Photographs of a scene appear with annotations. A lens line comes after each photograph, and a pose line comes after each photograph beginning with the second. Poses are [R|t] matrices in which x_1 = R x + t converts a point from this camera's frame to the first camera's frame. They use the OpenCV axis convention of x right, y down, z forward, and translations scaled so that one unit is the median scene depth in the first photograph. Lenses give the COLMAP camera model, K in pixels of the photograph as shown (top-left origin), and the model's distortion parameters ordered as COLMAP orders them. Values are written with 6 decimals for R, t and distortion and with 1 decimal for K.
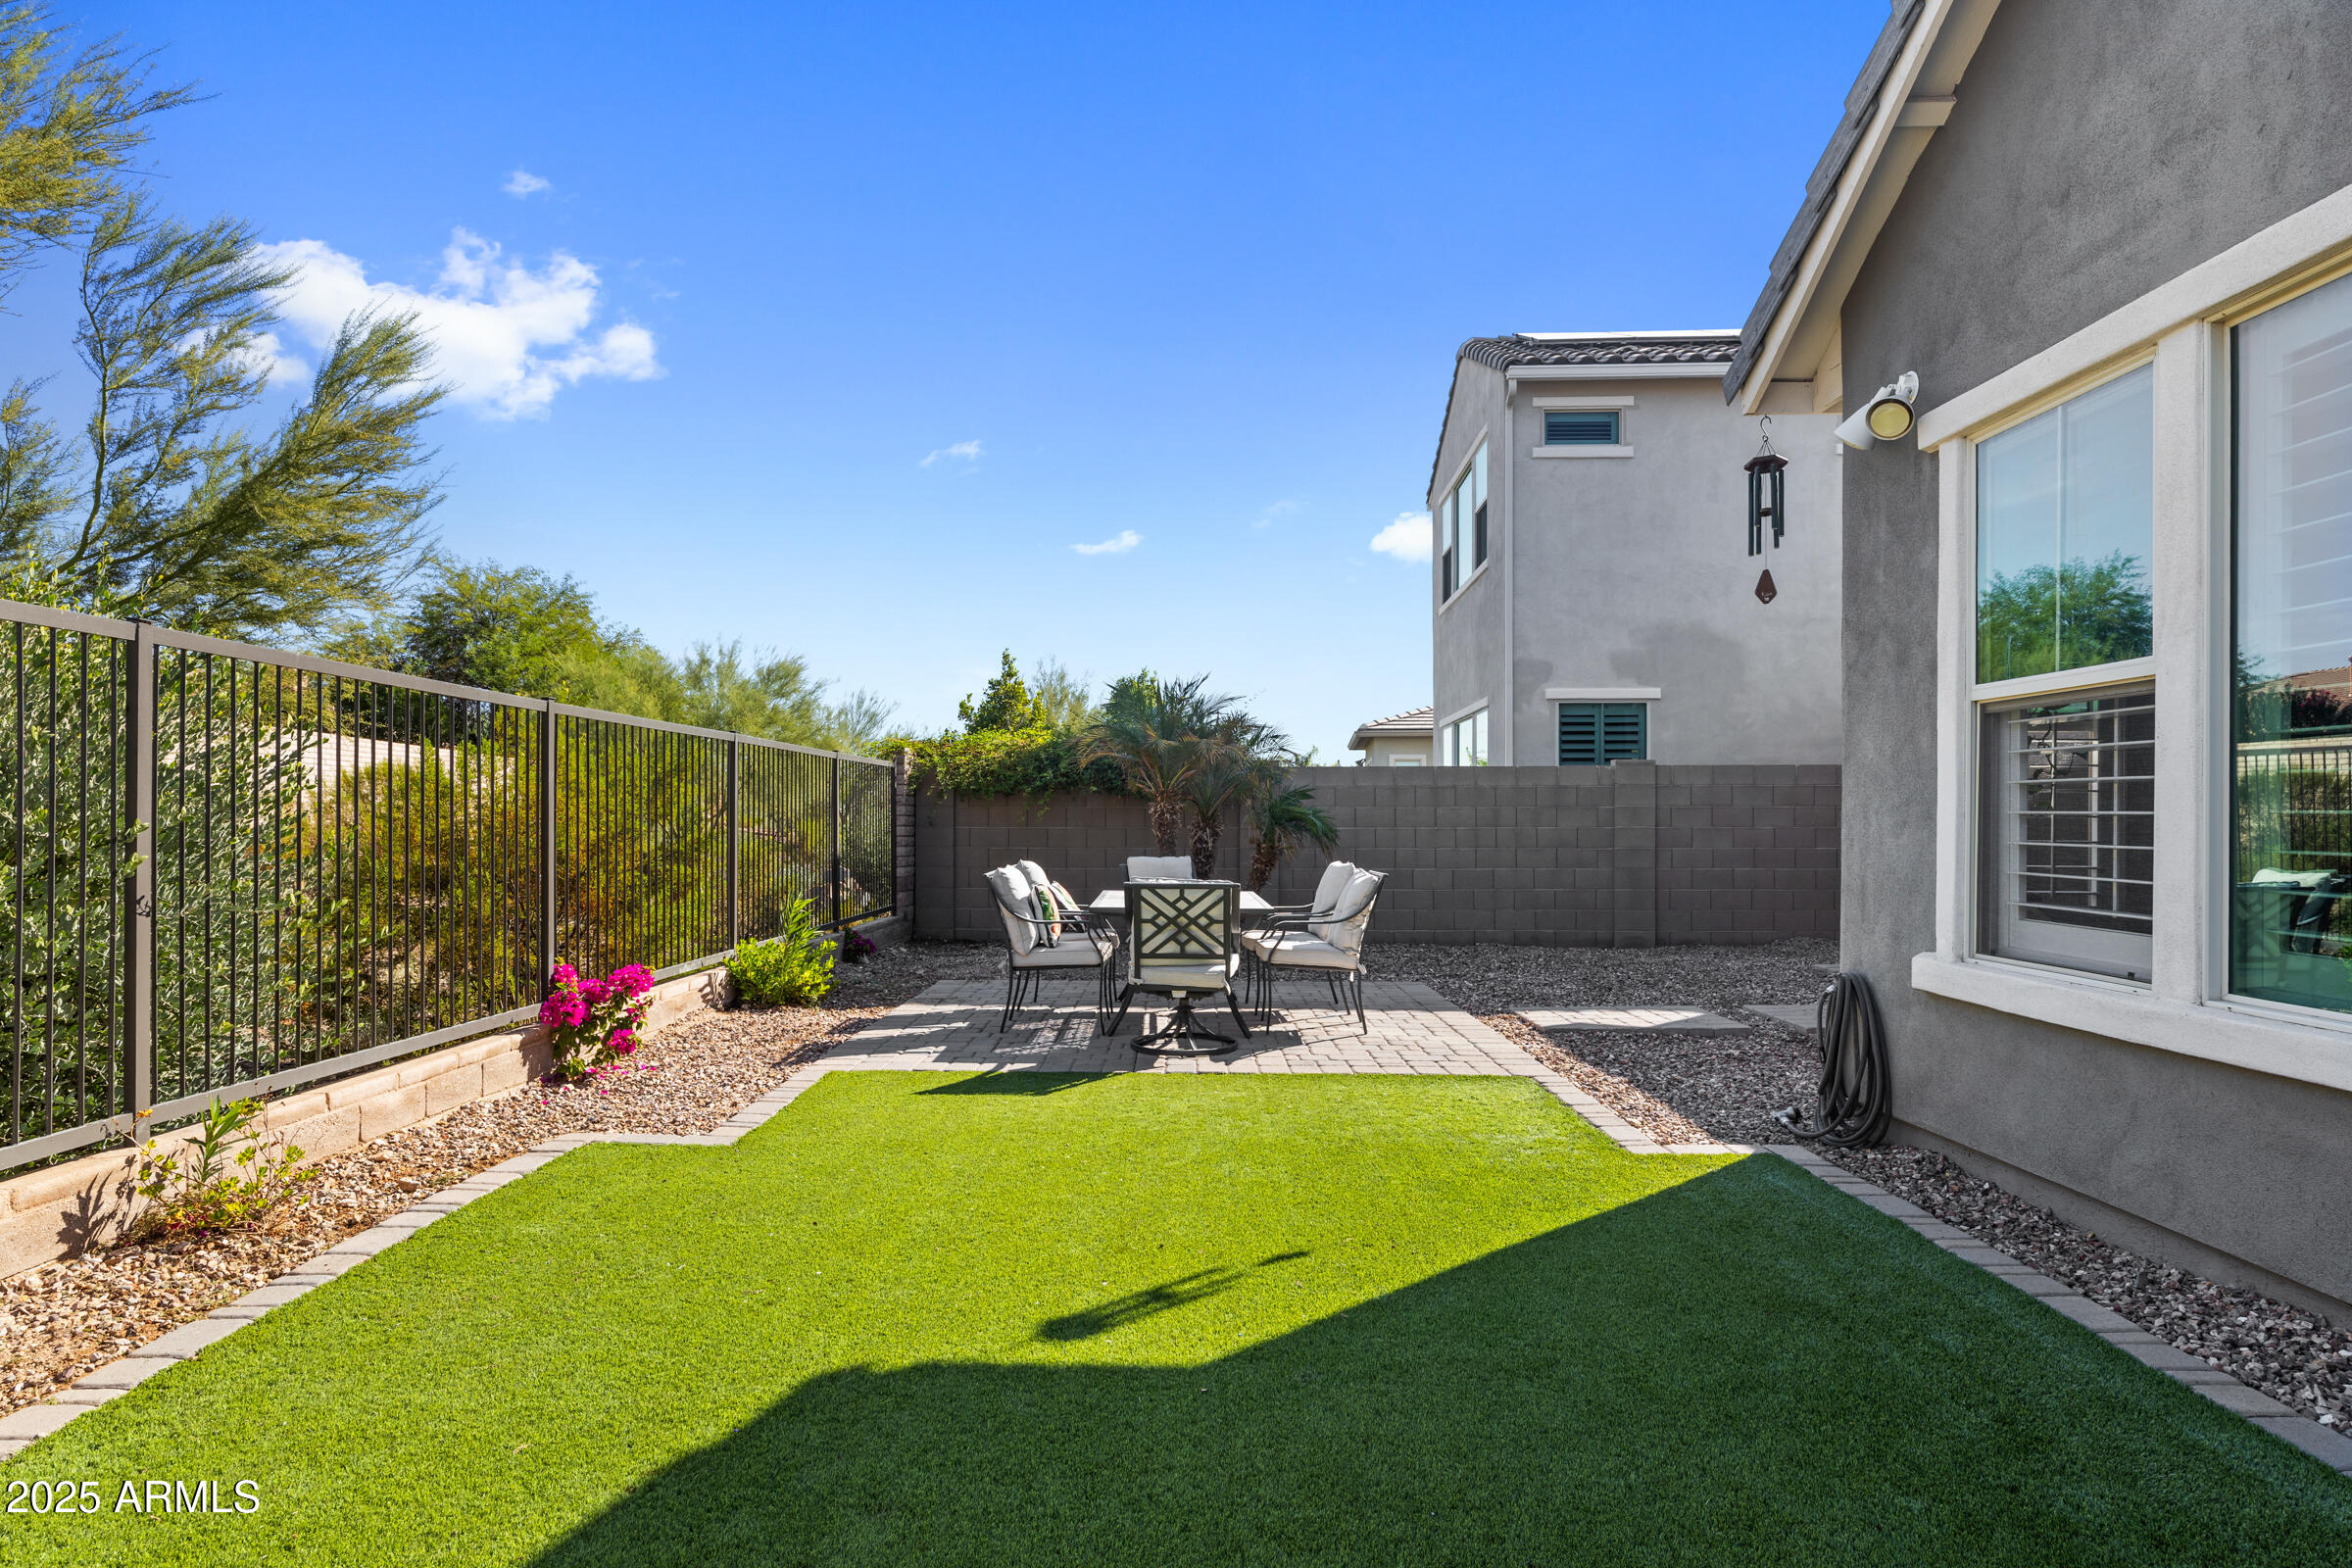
lens RADIAL K [[1307.0, 0, 1177.8], [0, 1307.0, 817.5], [0, 0, 1]] dist [0.002872, -0.002232]
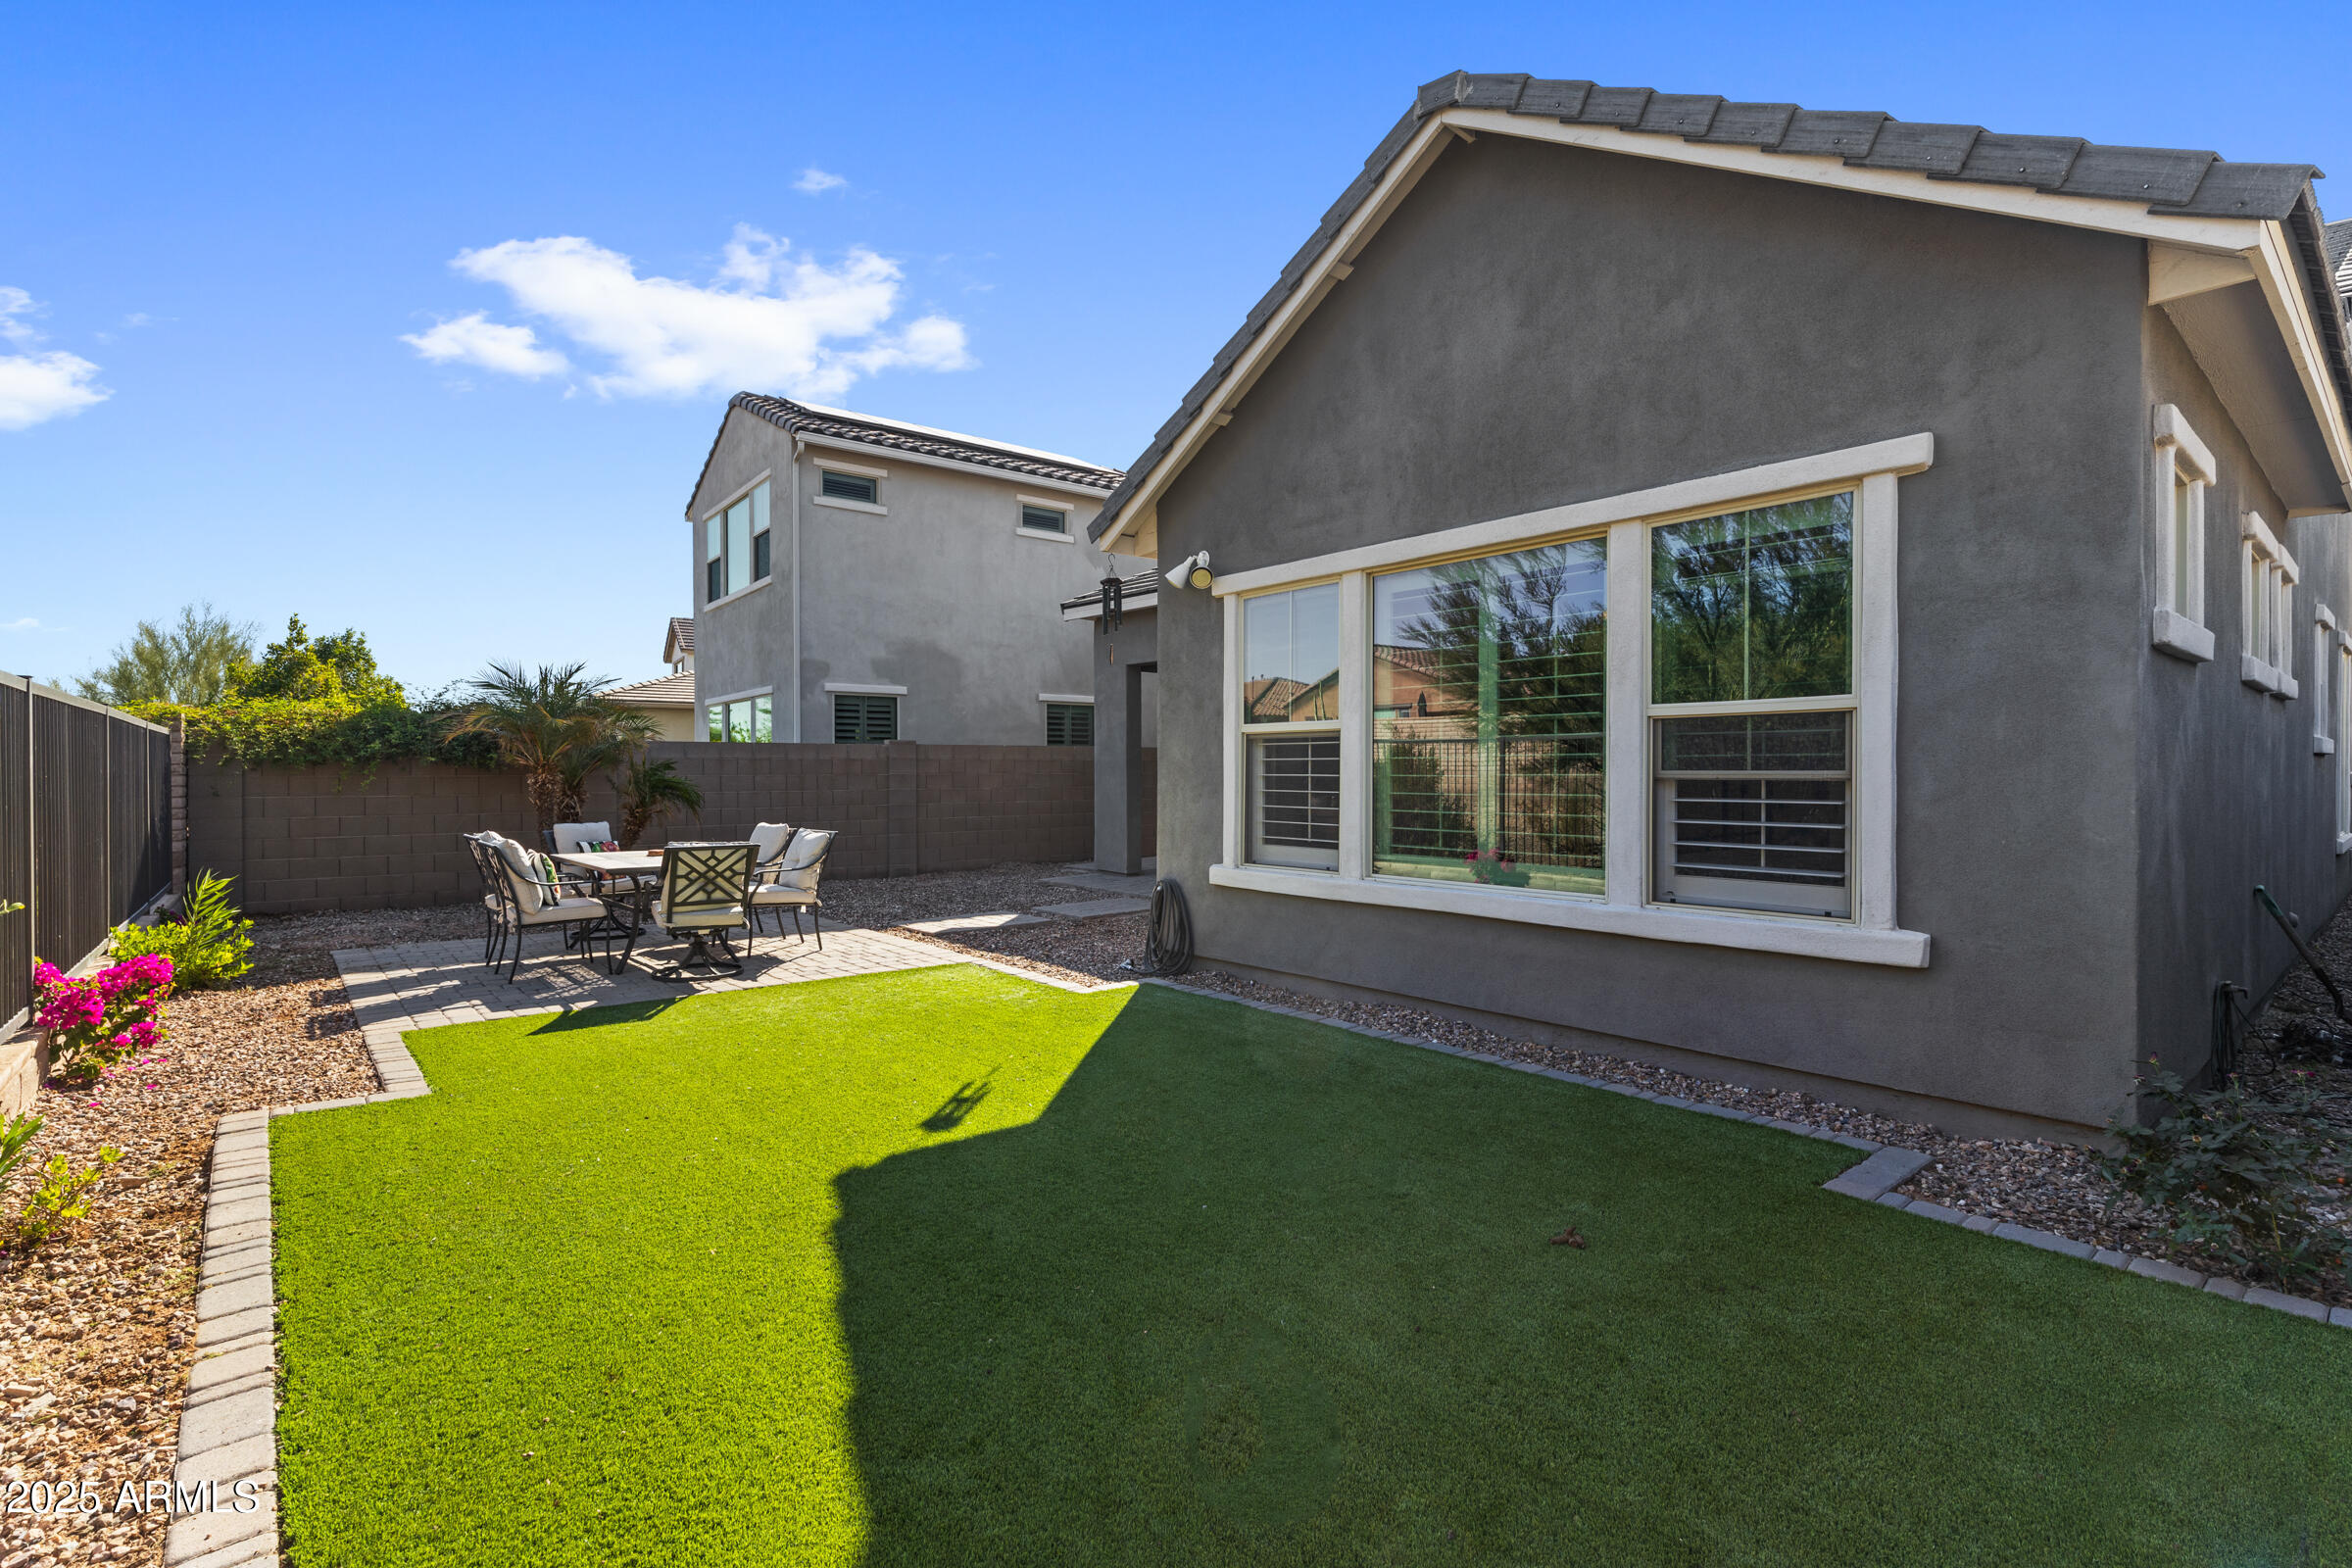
lens RADIAL K [[1067.7, 0, 1177.1], [0, 1067.7, 780.5], [0, 0, 1]] dist [0.000796, -0.001800]
pose [[0.762304, -0.006177, 0.647190, -0.289896], [0.001632, 0.999970, 0.007622, -0.018300], [-0.647217, -0.004755, 0.762291, -0.081307]]
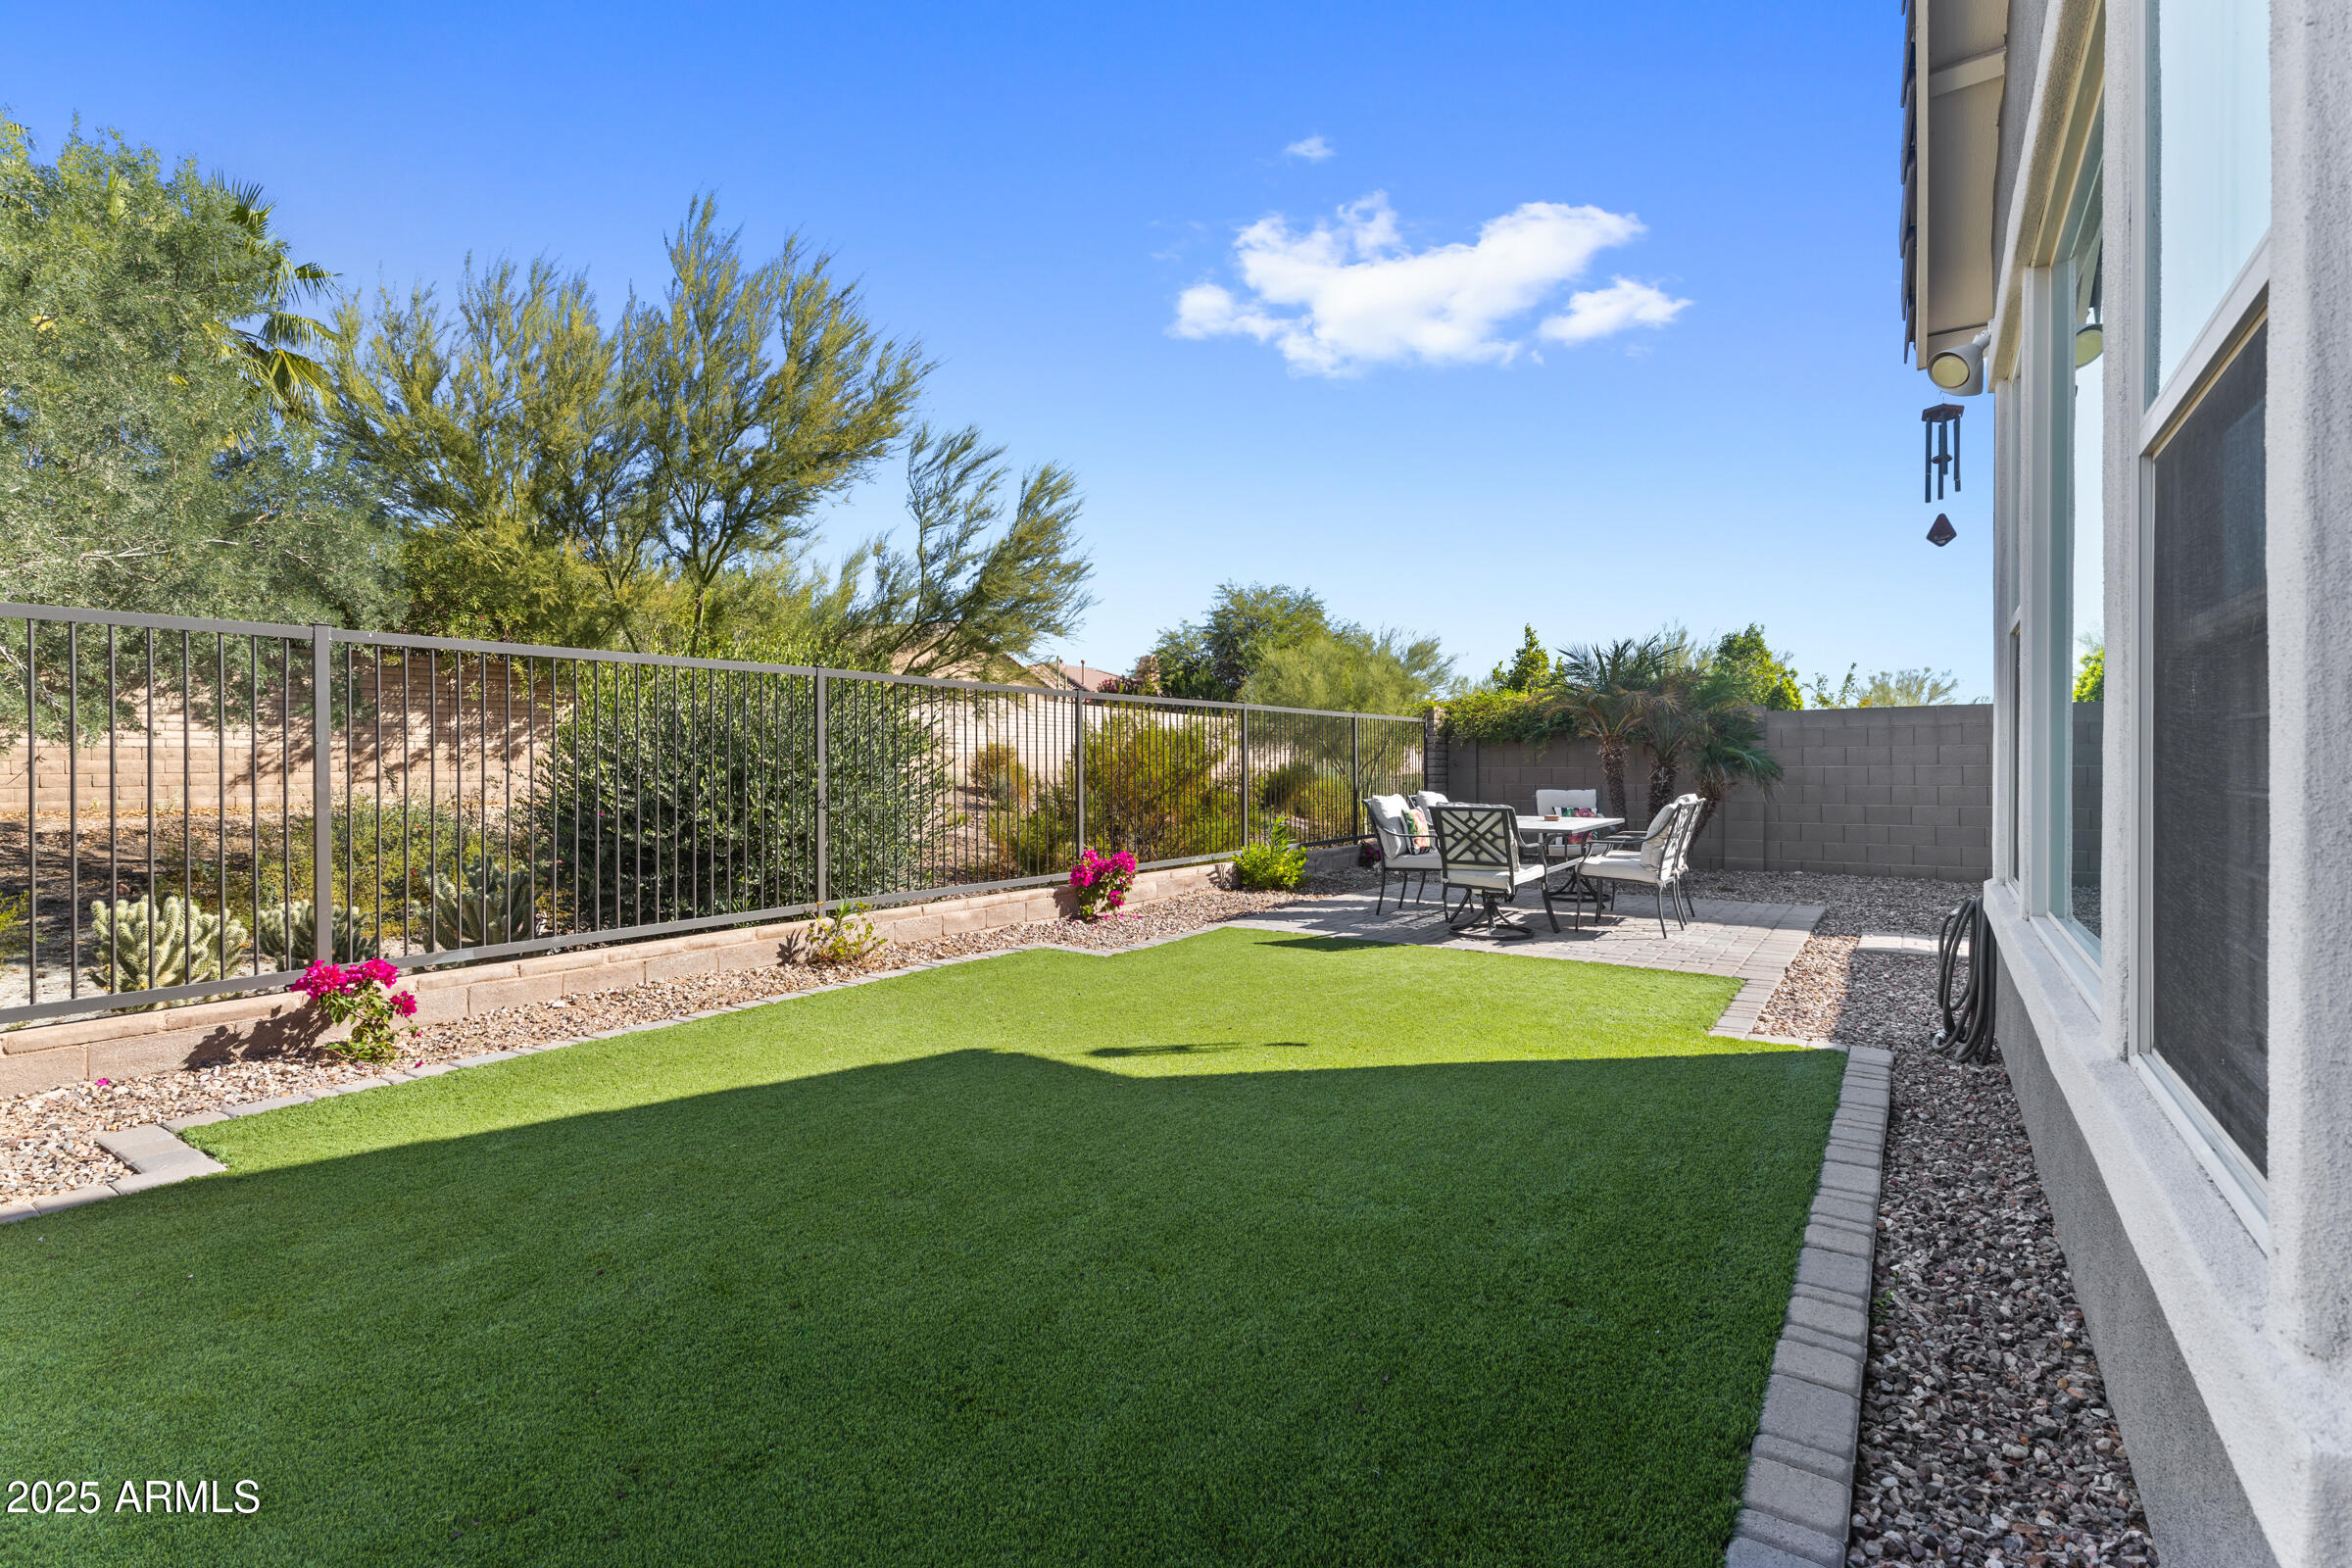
lens RADIAL K [[1067.7, 0, 1181.6], [0, 1067.7, 782.7], [0, 0, 1]] dist [0.000796, -0.001800]
pose [[0.829861, 0.002502, -0.557965, 0.318244], [0.007544, 0.999848, 0.015703, 0.006133], [0.557920, -0.017241, 0.829716, -0.042157]]
